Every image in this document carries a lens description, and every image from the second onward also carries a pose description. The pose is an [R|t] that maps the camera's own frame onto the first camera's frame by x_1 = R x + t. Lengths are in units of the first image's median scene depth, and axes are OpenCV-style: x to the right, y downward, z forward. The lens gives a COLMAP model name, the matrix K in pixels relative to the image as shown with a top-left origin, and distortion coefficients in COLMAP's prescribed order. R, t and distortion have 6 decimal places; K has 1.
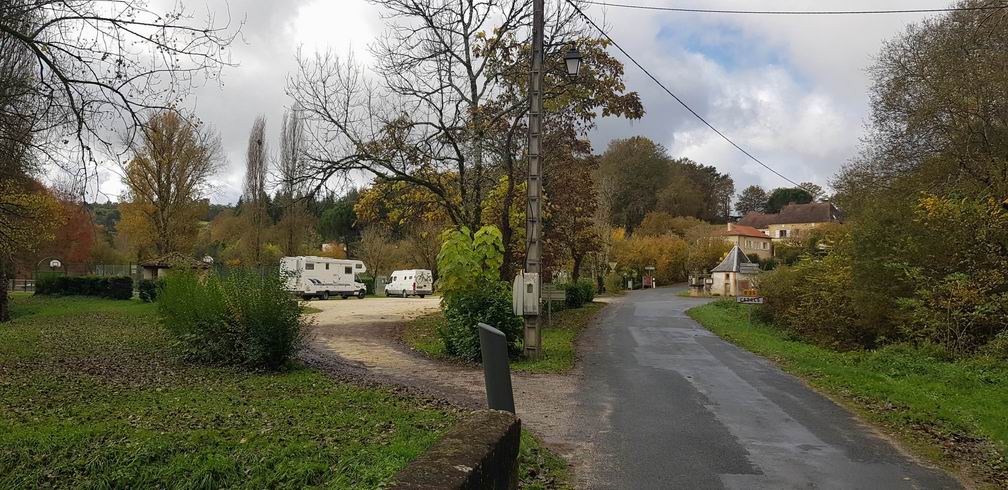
lens RADIAL K [[710.3, 0, 507.3], [0, 710.3, 250.0], [0, 0, 1]] dist [0.008076, -0.000168]
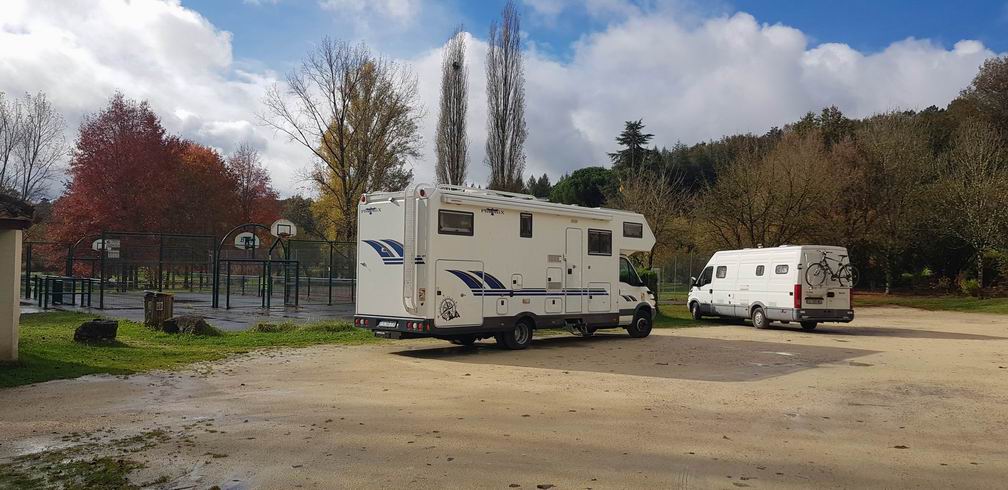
lens RADIAL K [[710.3, 0, 506.2], [0, 710.3, 245.4], [0, 0, 1]] dist [0.008076, -0.000168]
pose [[0.945651, -0.009046, -0.325057, -0.161042], [0.009469, 0.999955, -0.000279, 0.028677], [0.325045, -0.002814, 0.945694, 0.694058]]
